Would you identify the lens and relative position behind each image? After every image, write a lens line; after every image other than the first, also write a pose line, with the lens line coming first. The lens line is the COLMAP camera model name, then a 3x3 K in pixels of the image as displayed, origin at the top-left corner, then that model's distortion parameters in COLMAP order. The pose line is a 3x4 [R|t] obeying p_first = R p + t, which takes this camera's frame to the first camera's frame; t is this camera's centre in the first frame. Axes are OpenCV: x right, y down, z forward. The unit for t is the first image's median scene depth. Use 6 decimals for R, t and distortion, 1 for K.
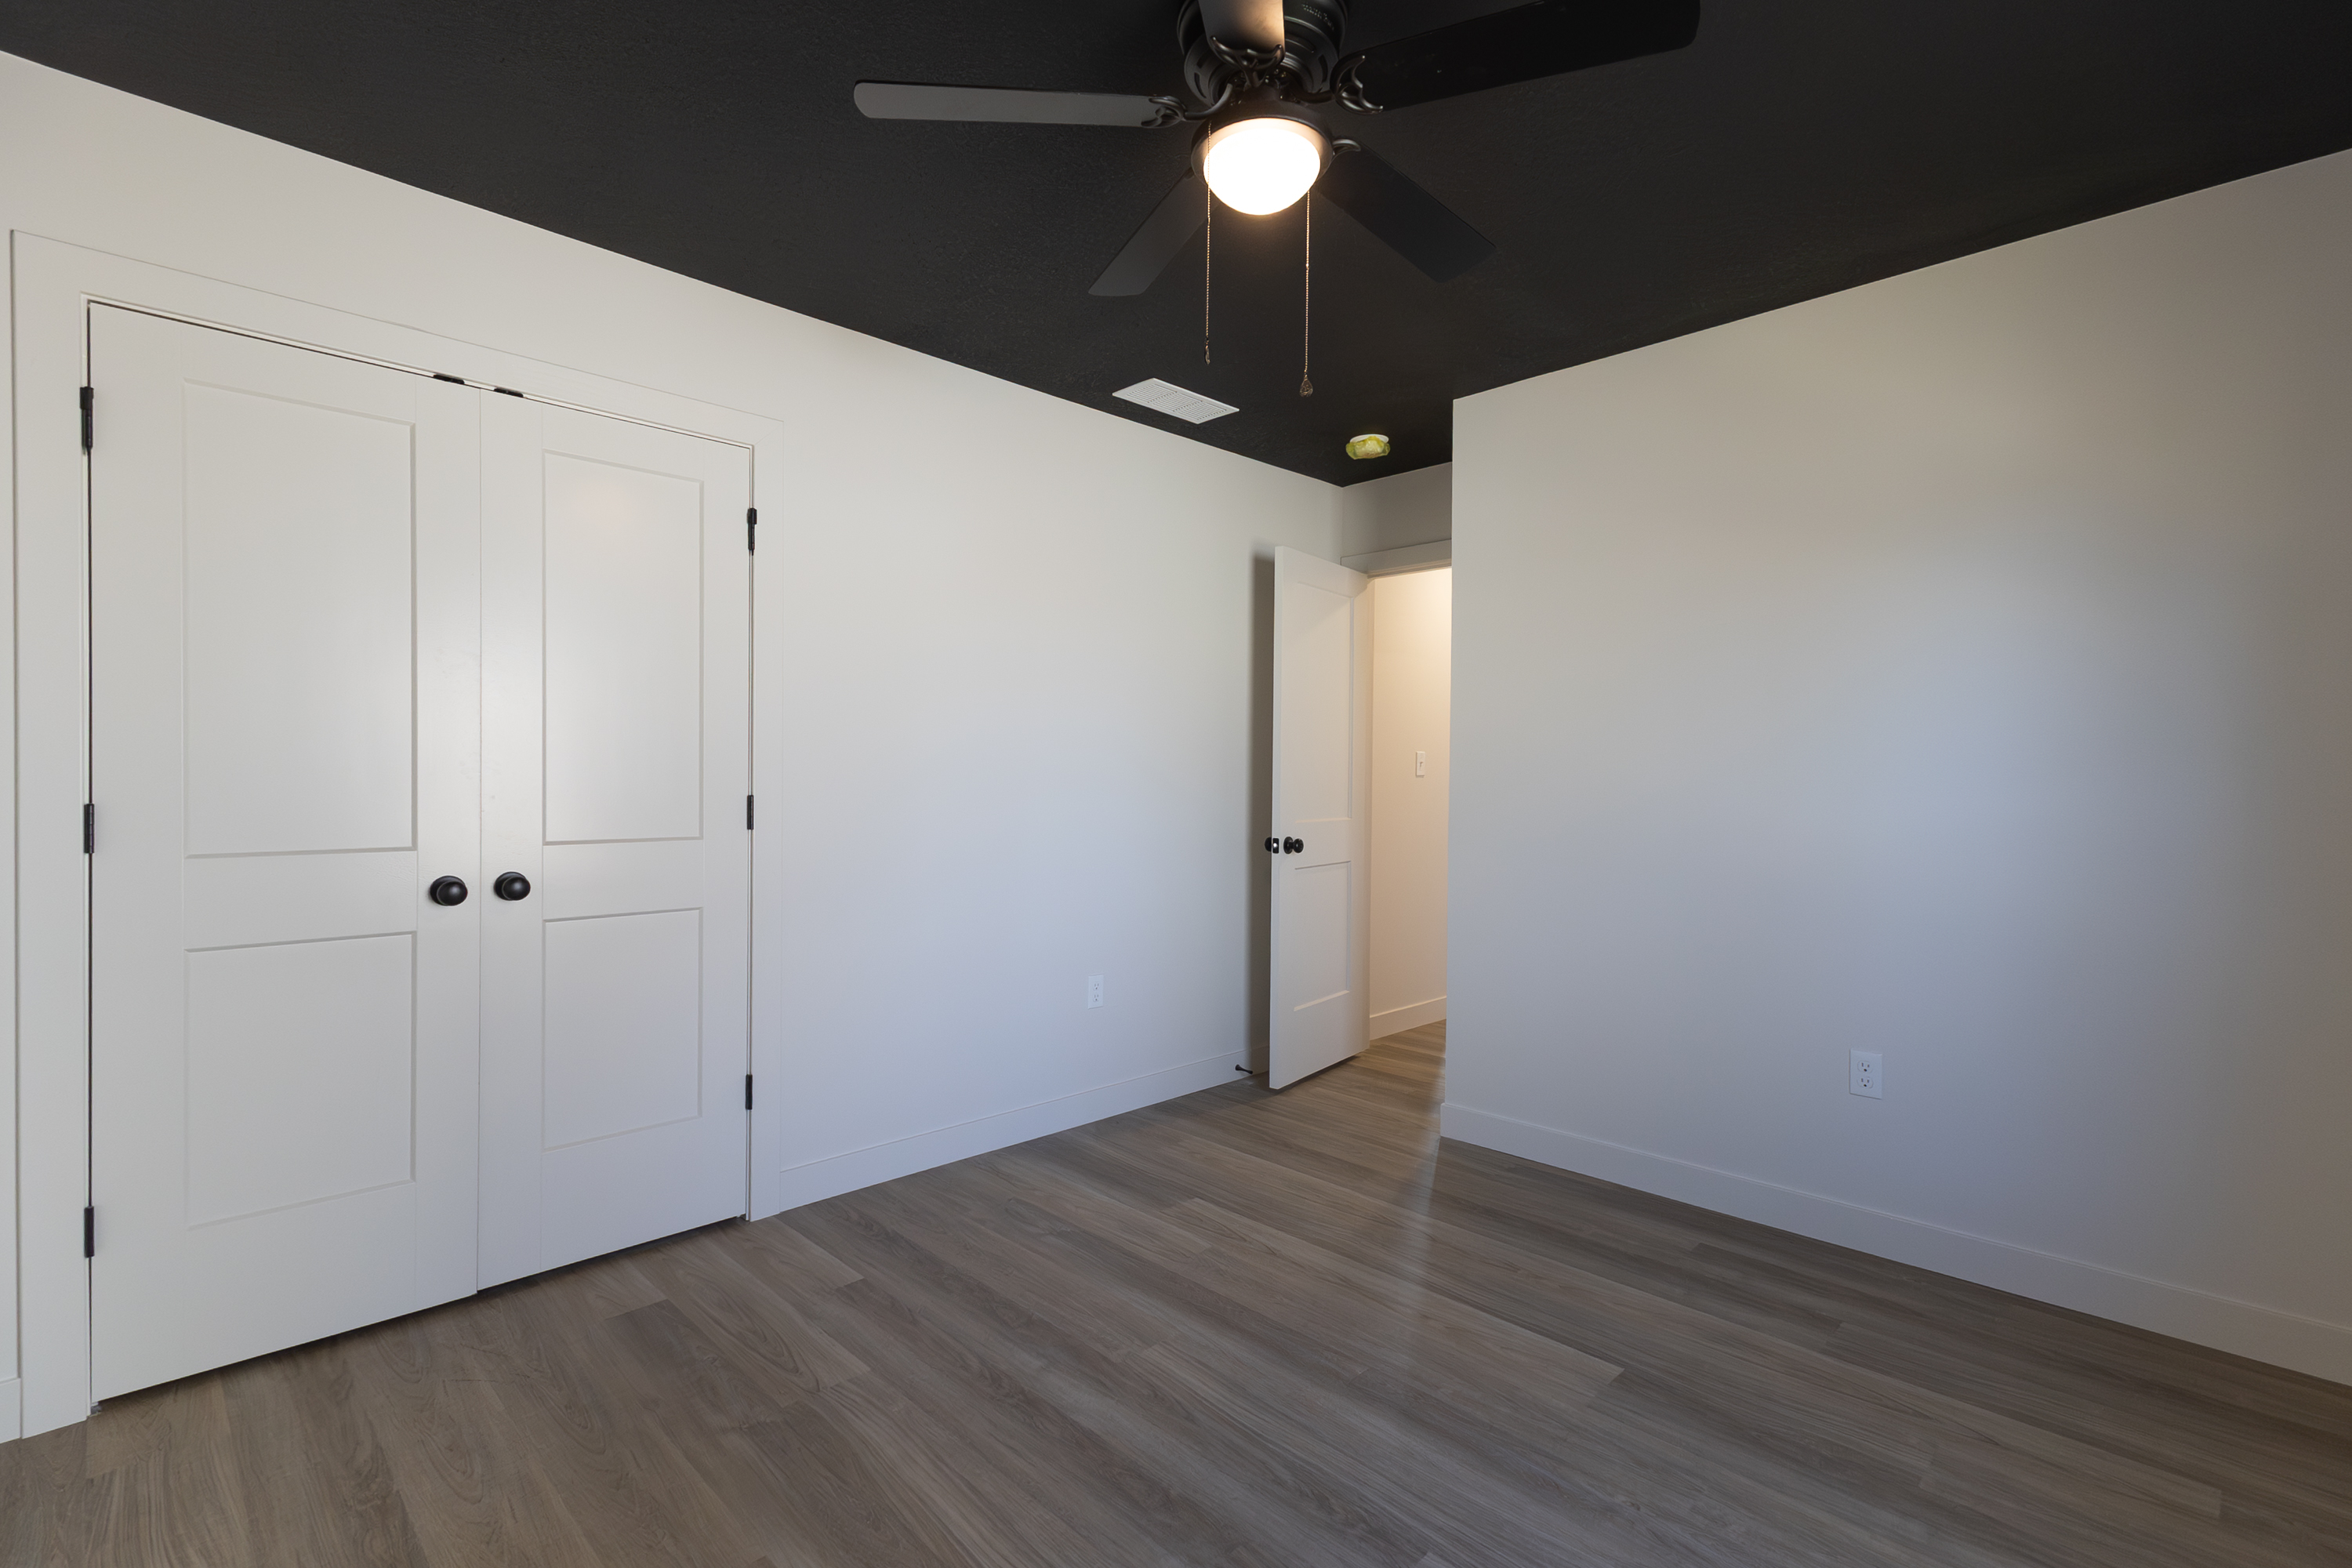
lens RADIAL K [[1070.7, 0, 1180.3], [0, 1070.7, 786.4], [0, 0, 1]] dist [0.019576, 0.000367]
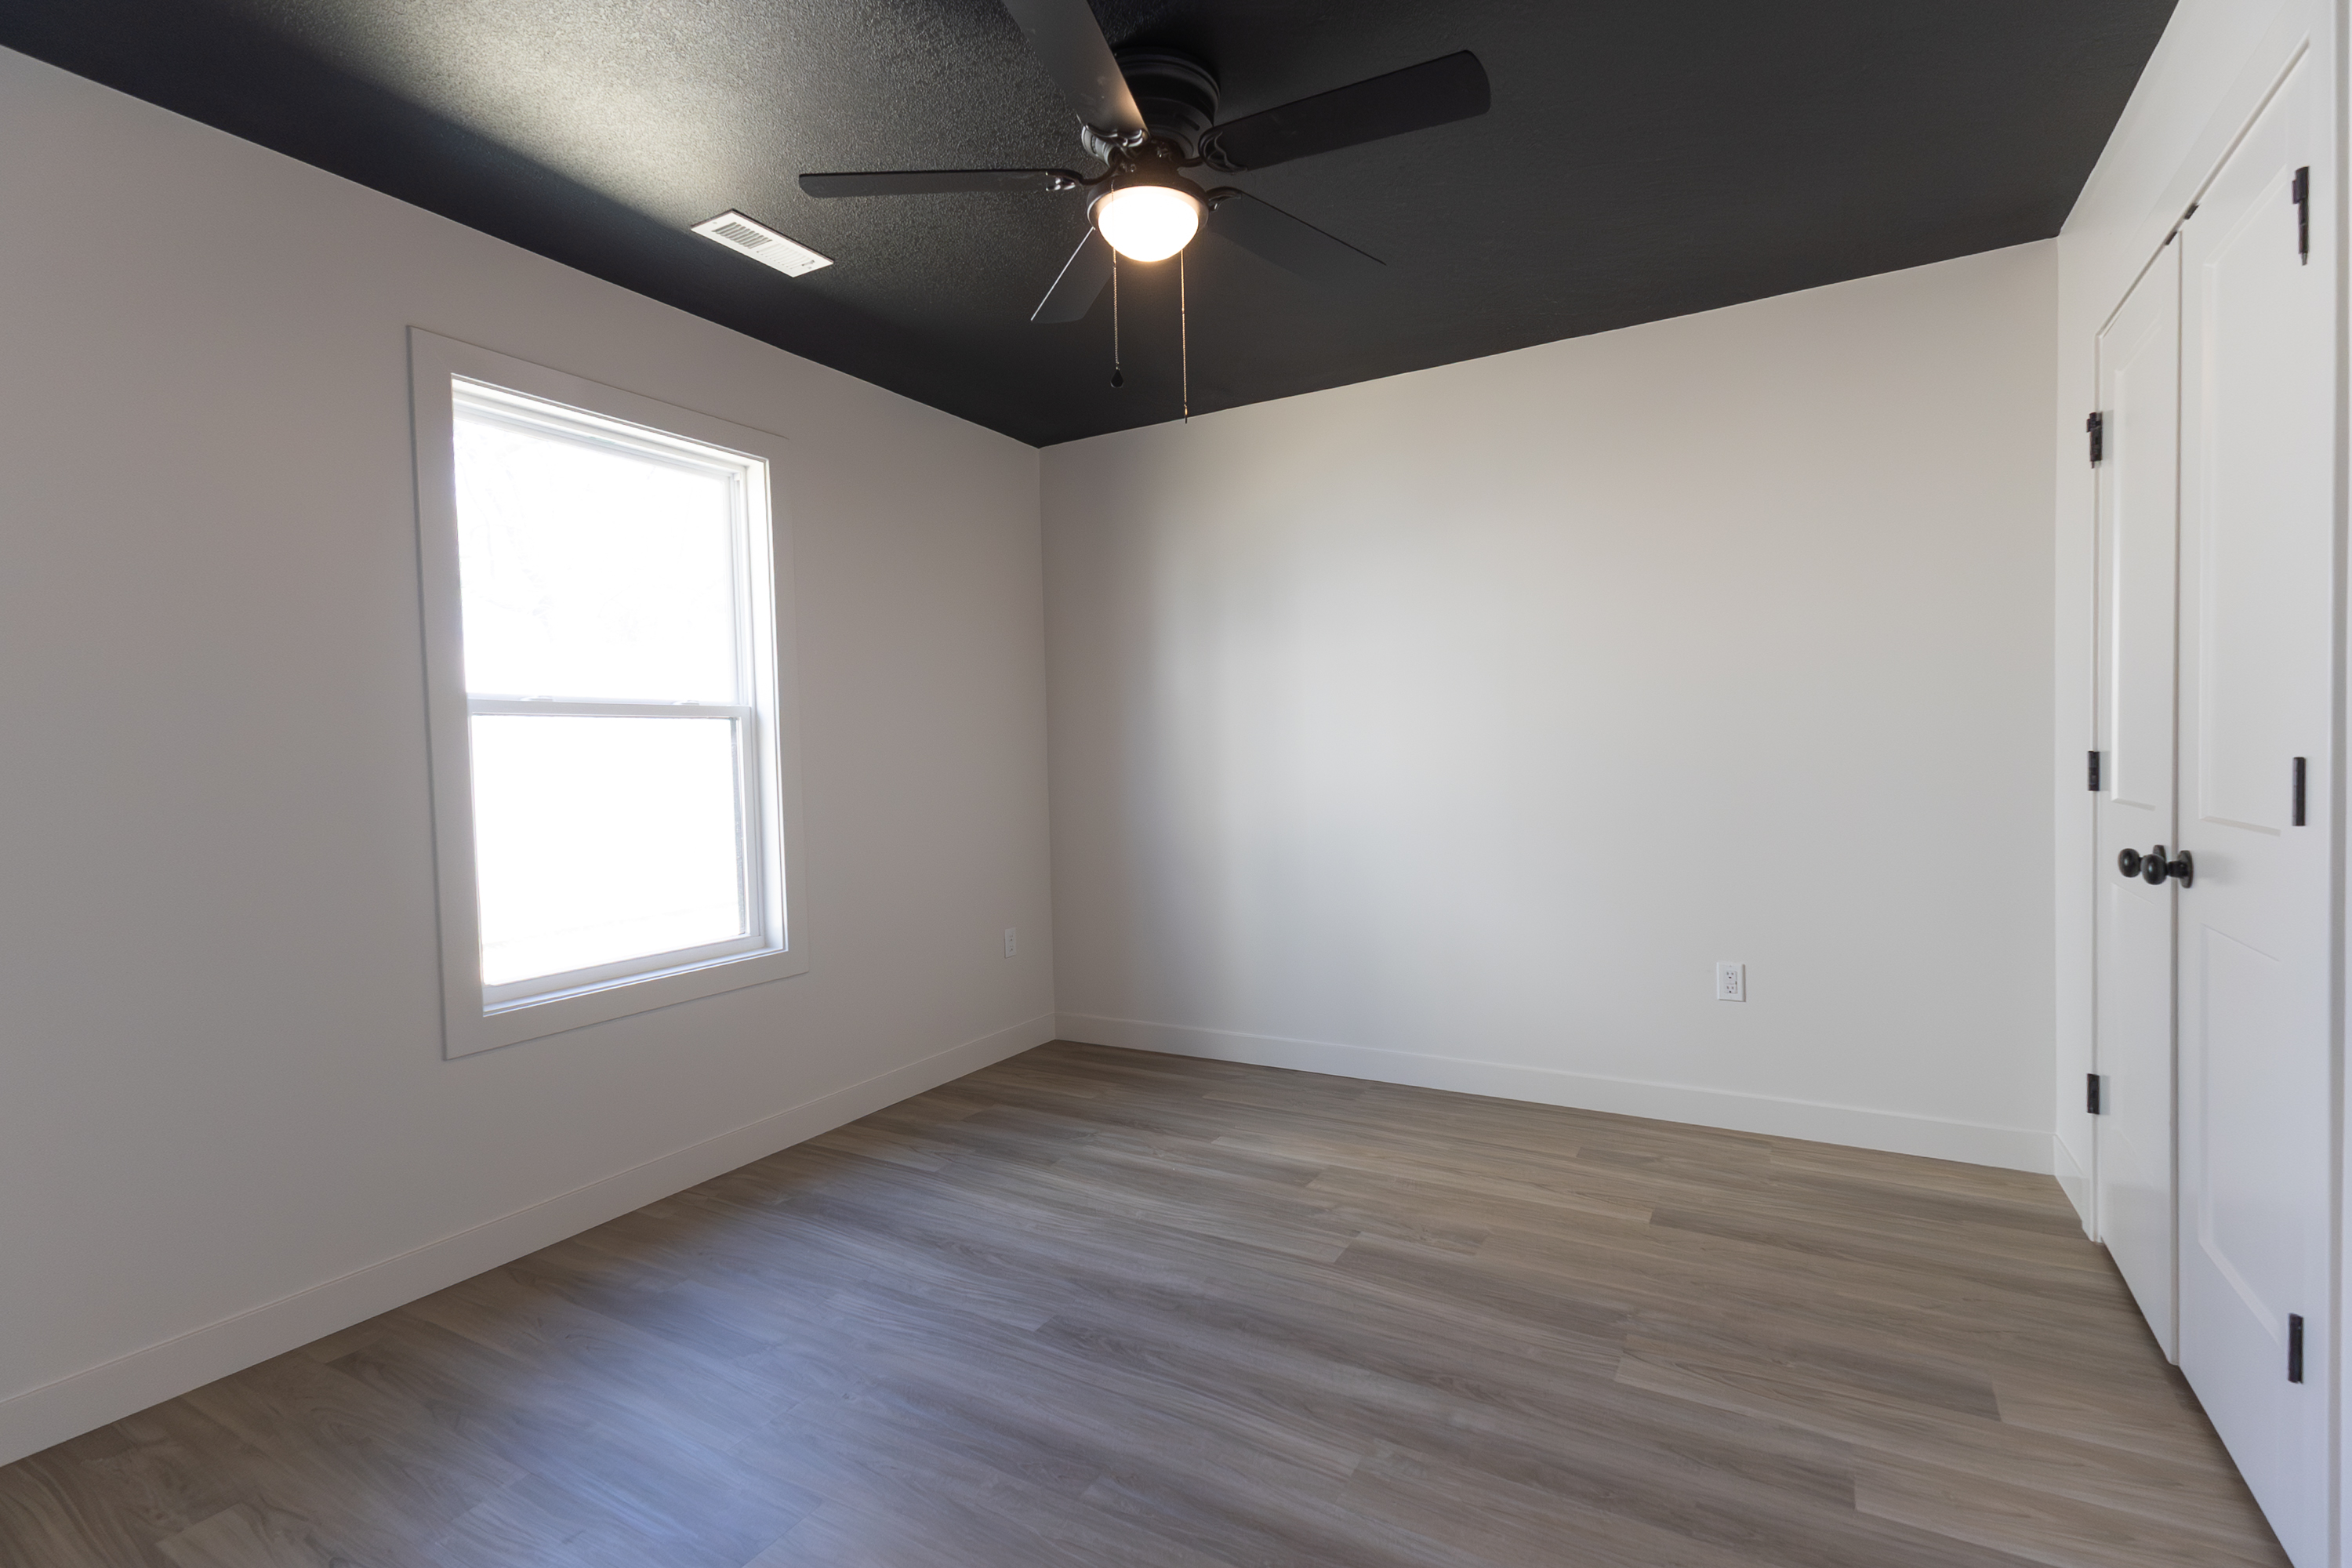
lens RADIAL K [[1070.7, 0, 1180.3], [0, 1070.7, 786.4], [0, 0, 1]] dist [0.019576, 0.000367]
pose [[-0.963209, 0.025978, -0.267496, 0.315587], [0.016750, 0.999185, 0.036722, -0.005191], [0.268232, 0.030891, -0.962859, 1.846512]]
